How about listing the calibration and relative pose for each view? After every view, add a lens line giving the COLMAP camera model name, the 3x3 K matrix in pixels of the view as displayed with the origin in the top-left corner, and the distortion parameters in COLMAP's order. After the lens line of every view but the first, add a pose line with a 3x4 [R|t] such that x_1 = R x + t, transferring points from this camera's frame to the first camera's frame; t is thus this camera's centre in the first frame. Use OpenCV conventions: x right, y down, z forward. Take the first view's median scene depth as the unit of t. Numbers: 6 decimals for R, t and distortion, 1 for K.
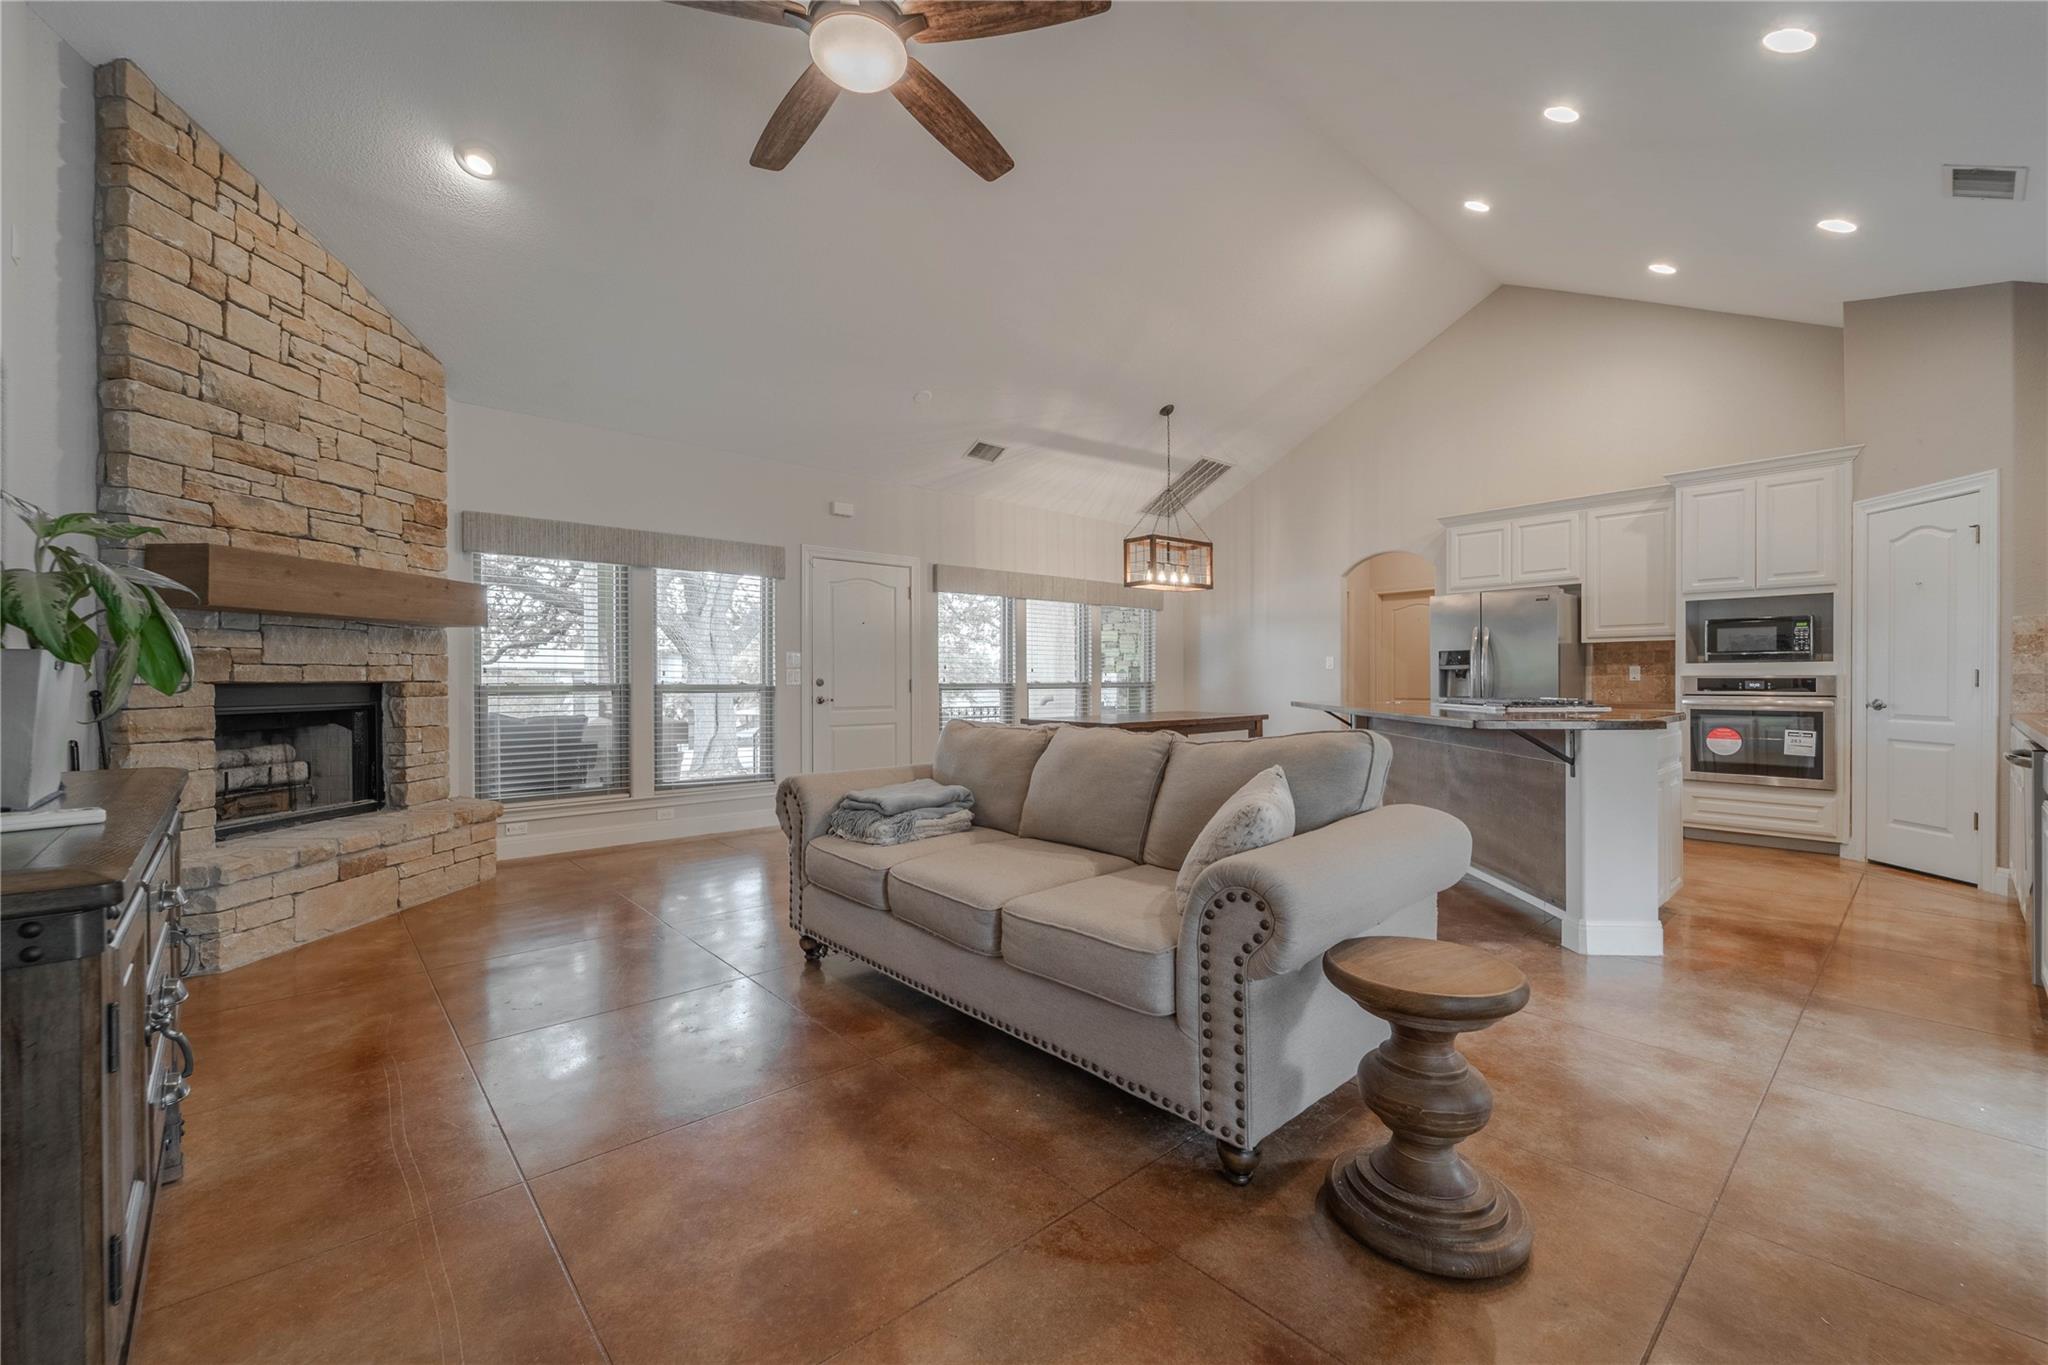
lens RADIAL K [[827.7, 0, 1019.2], [0, 827.7, 683.0], [0, 0, 1]] dist [-0.001433, -0.001158]
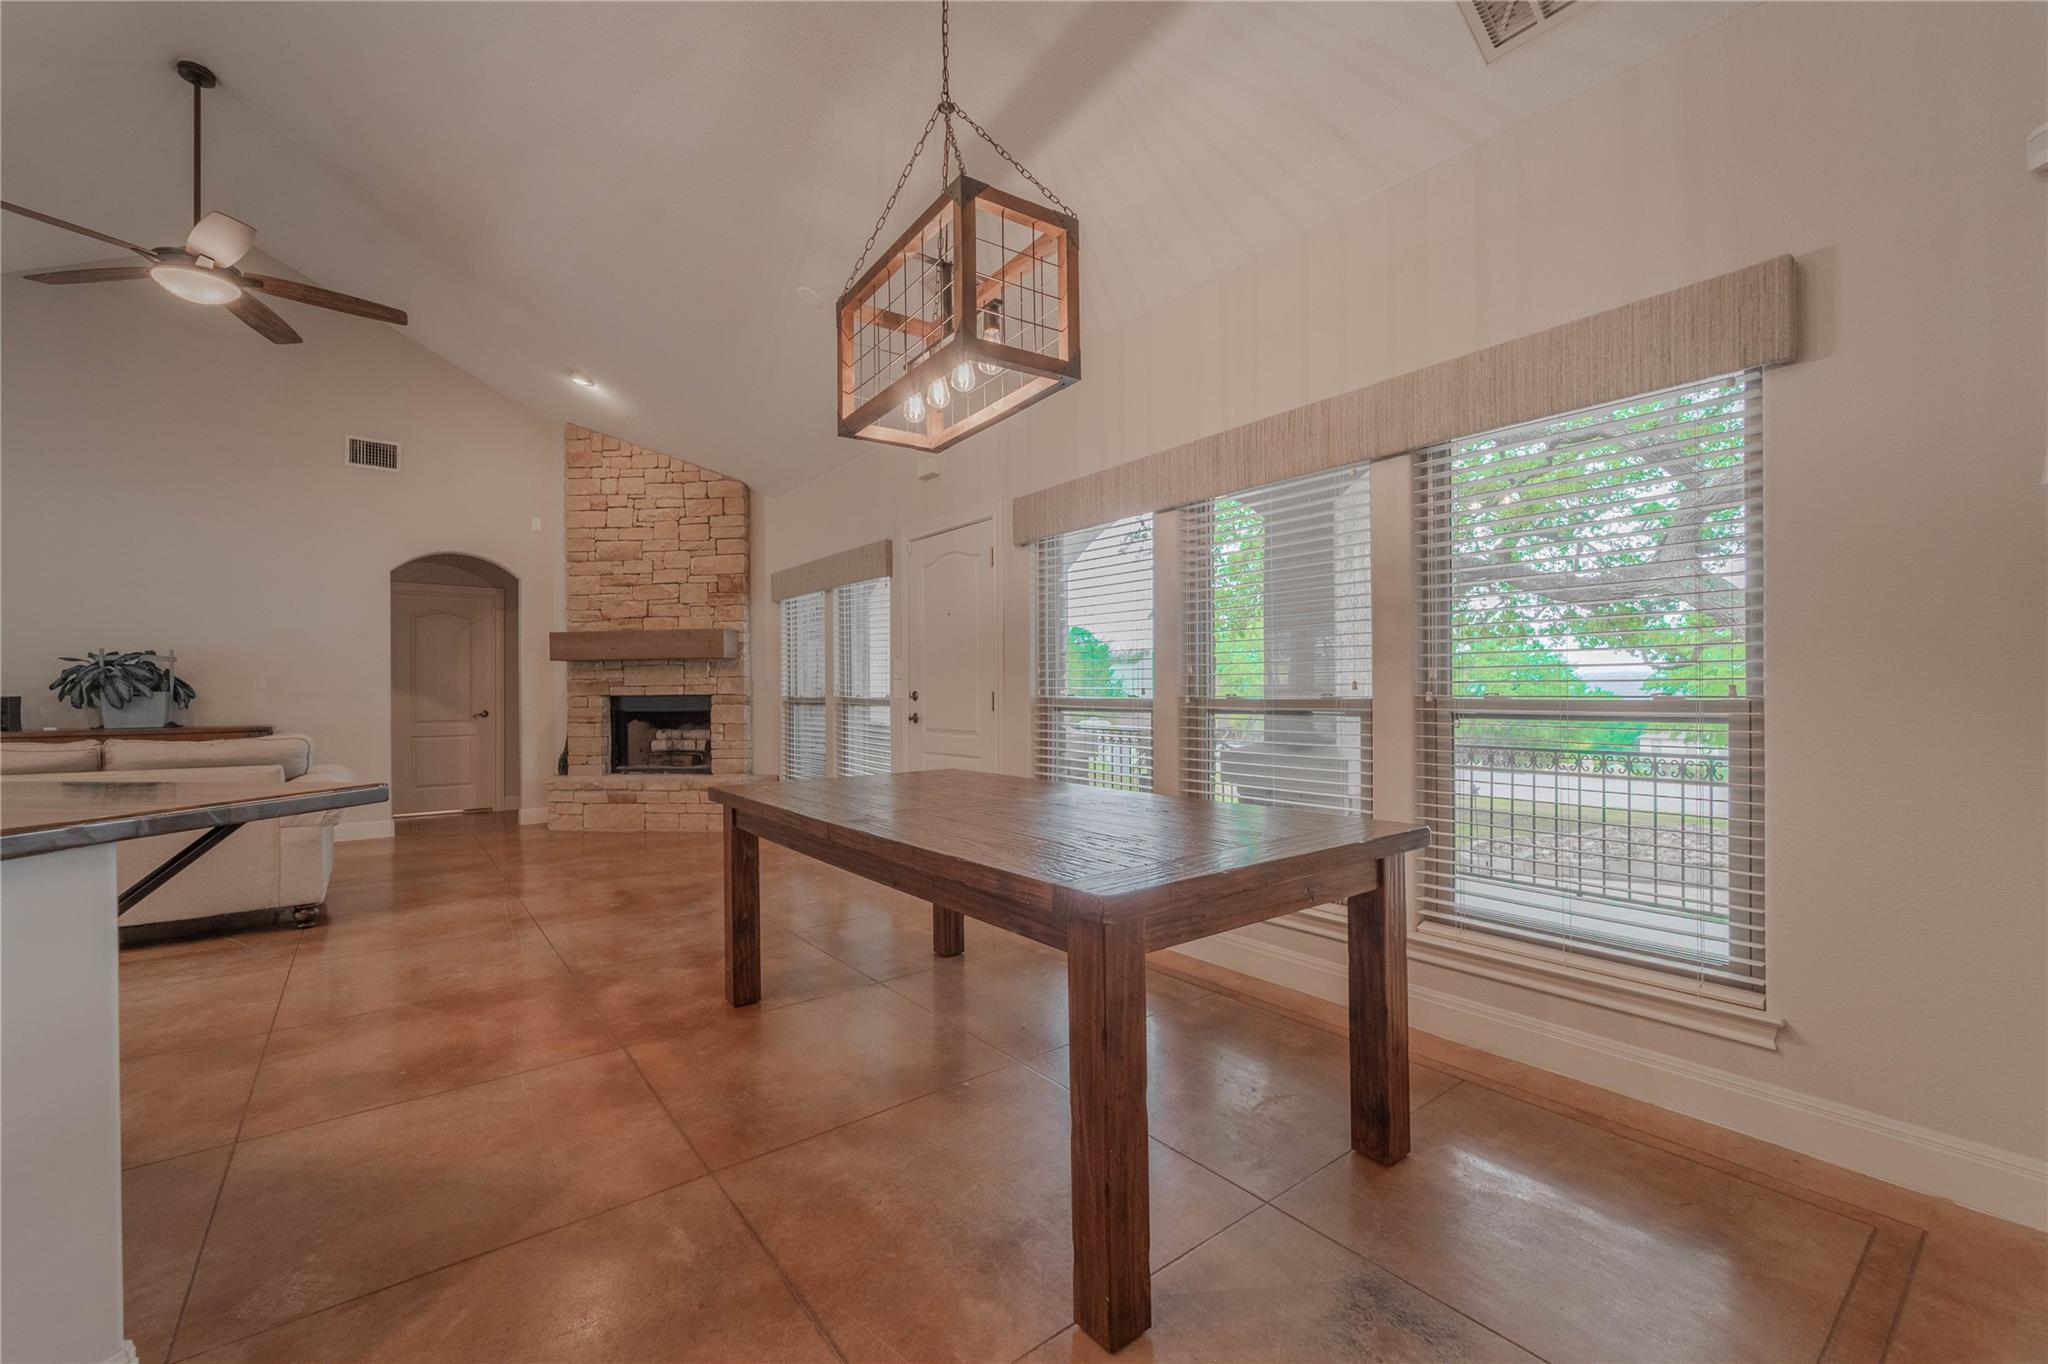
lens RADIAL K [[827.7, 0, 1033.0], [0, 827.7, 690.9], [0, 0, 1]] dist [-0.001433, -0.001158]
pose [[-0.058703, 0.002911, -0.998271, 0.673611], [0.004714, 0.999985, 0.002639, -0.008495], [0.998264, -0.004551, -0.058715, 1.432591]]
